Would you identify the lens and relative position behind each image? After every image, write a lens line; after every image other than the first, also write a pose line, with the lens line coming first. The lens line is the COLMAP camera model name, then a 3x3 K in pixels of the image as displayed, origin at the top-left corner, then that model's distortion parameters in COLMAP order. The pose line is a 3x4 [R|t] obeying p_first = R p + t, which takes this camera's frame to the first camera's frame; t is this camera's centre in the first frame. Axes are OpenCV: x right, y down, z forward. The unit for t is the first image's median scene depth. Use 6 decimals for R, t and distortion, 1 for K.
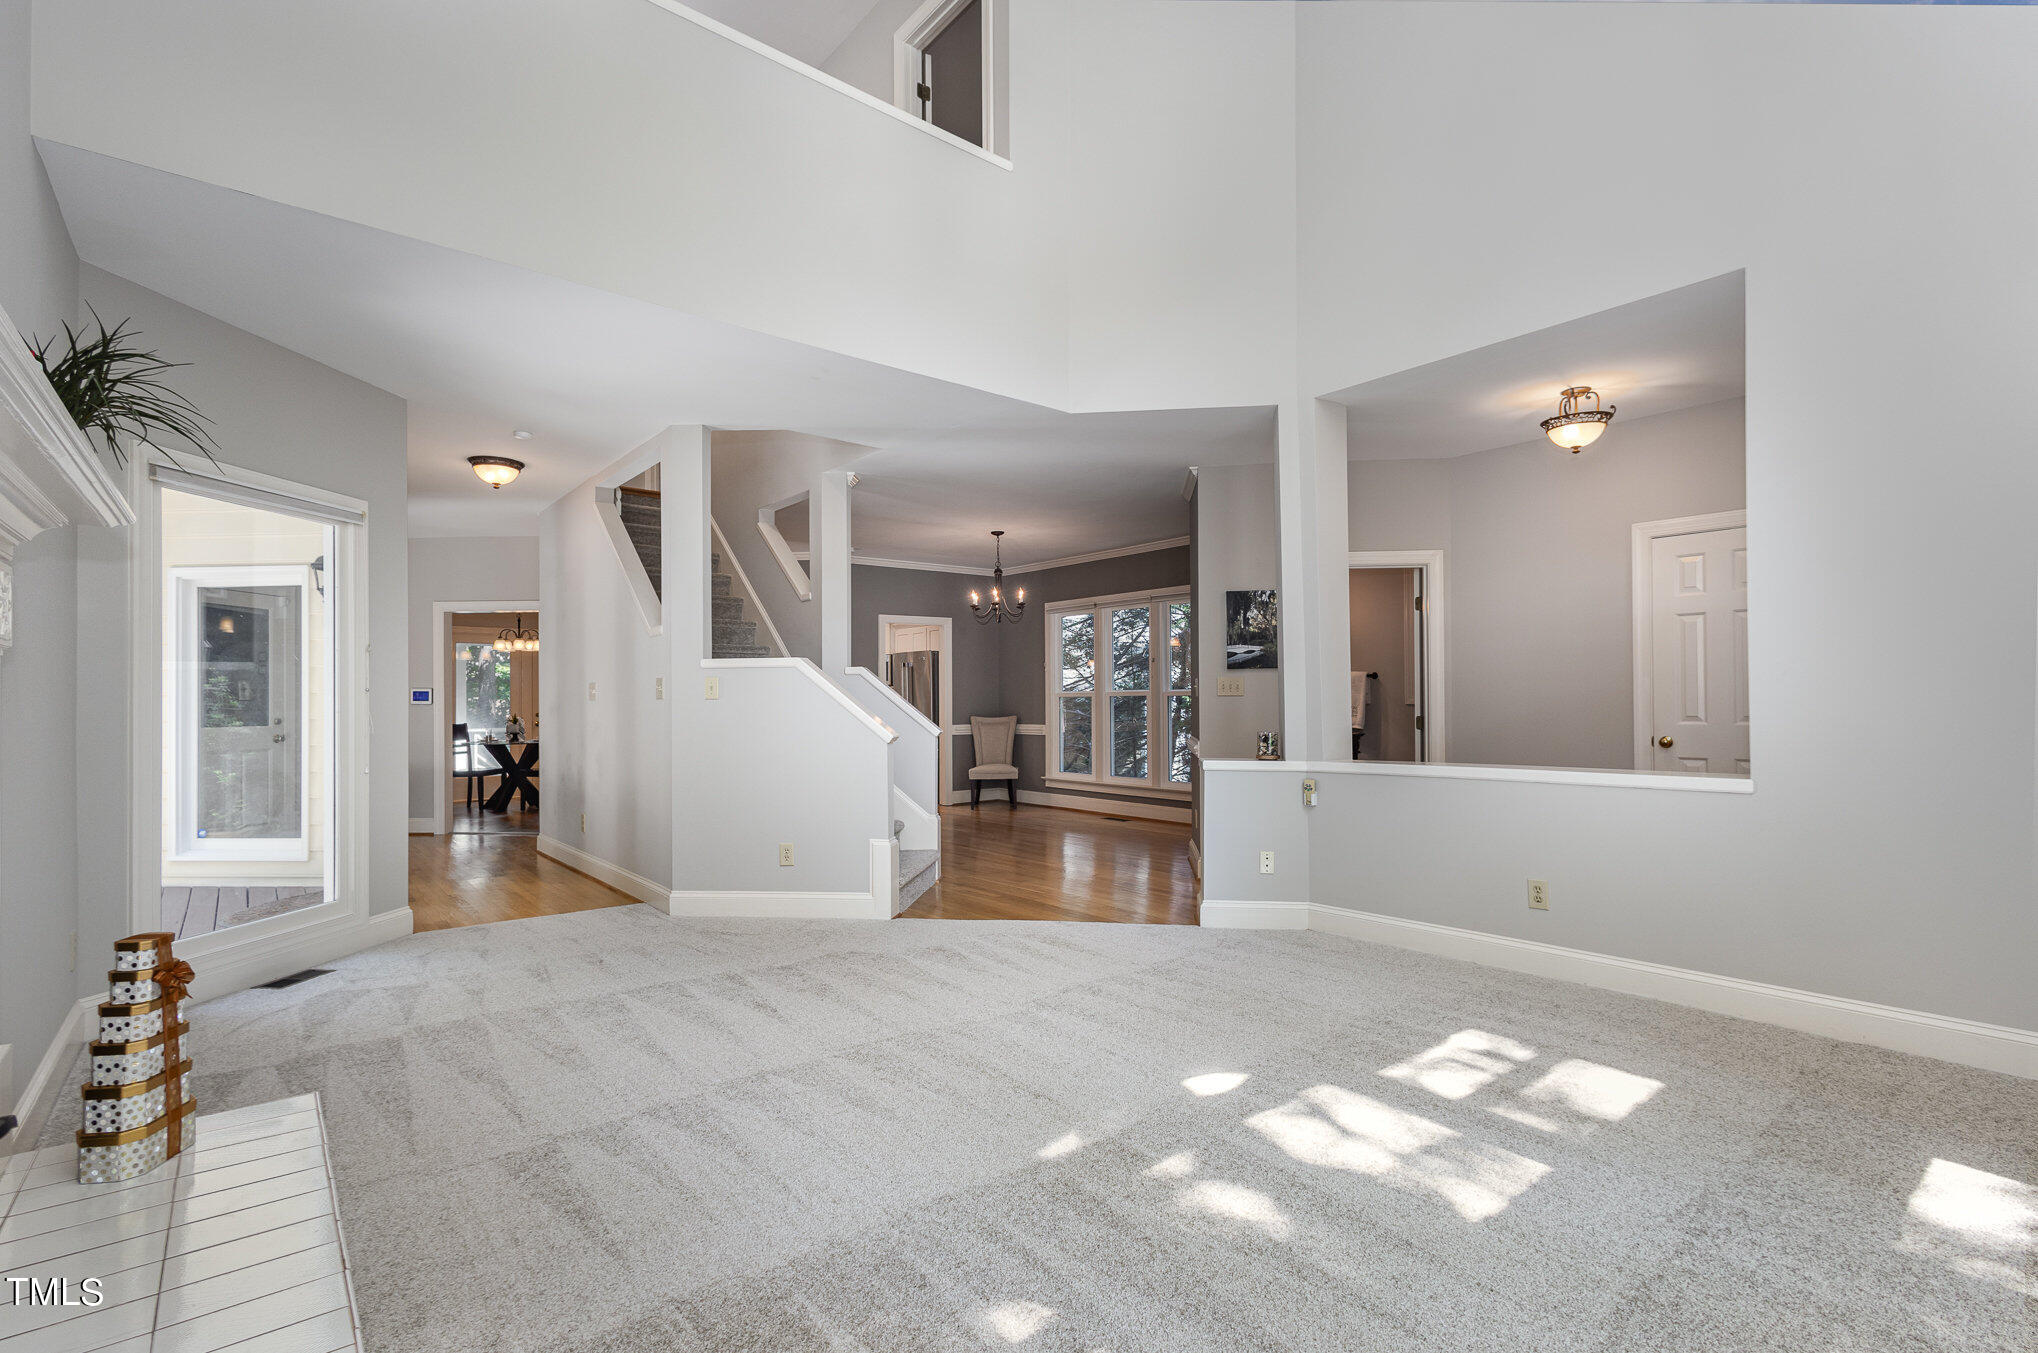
lens RADIAL K [[965.1, 0, 1005.7], [0, 965.1, 703.0], [0, 0, 1]] dist [-0.003942, -0.000133]
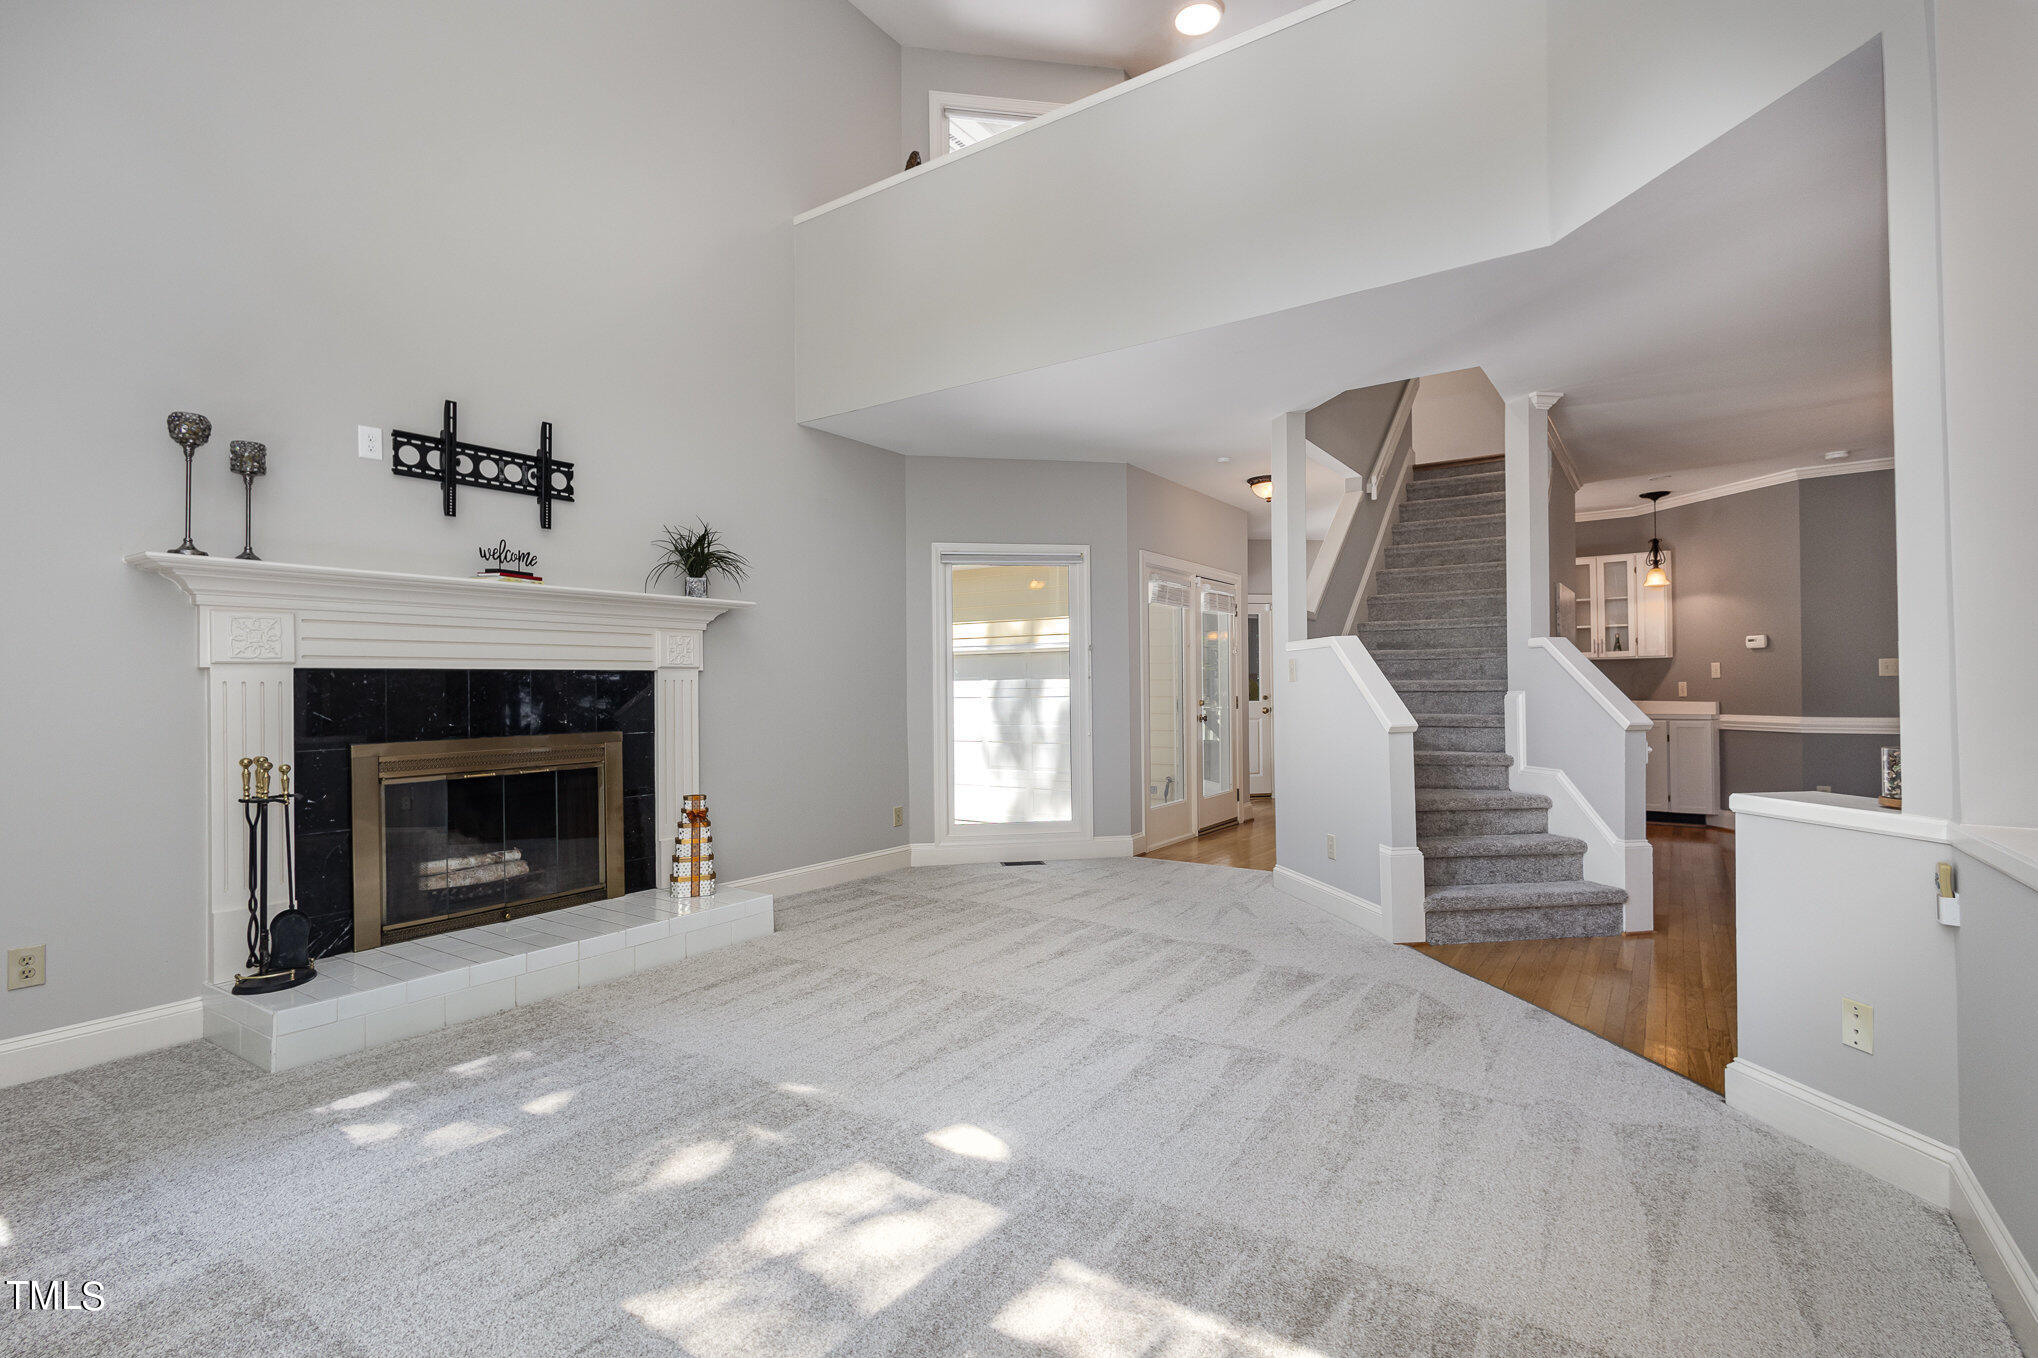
lens RADIAL K [[944.3, 0, 1013.8], [0, 944.3, 686.5], [0, 0, 1]] dist [0.000376, 0.000187]
pose [[0.266554, 0.000322, -0.963820, 0.712655], [0.010404, 0.999941, 0.003211, -0.005891], [0.963764, -0.010883, 0.266535, 0.568721]]
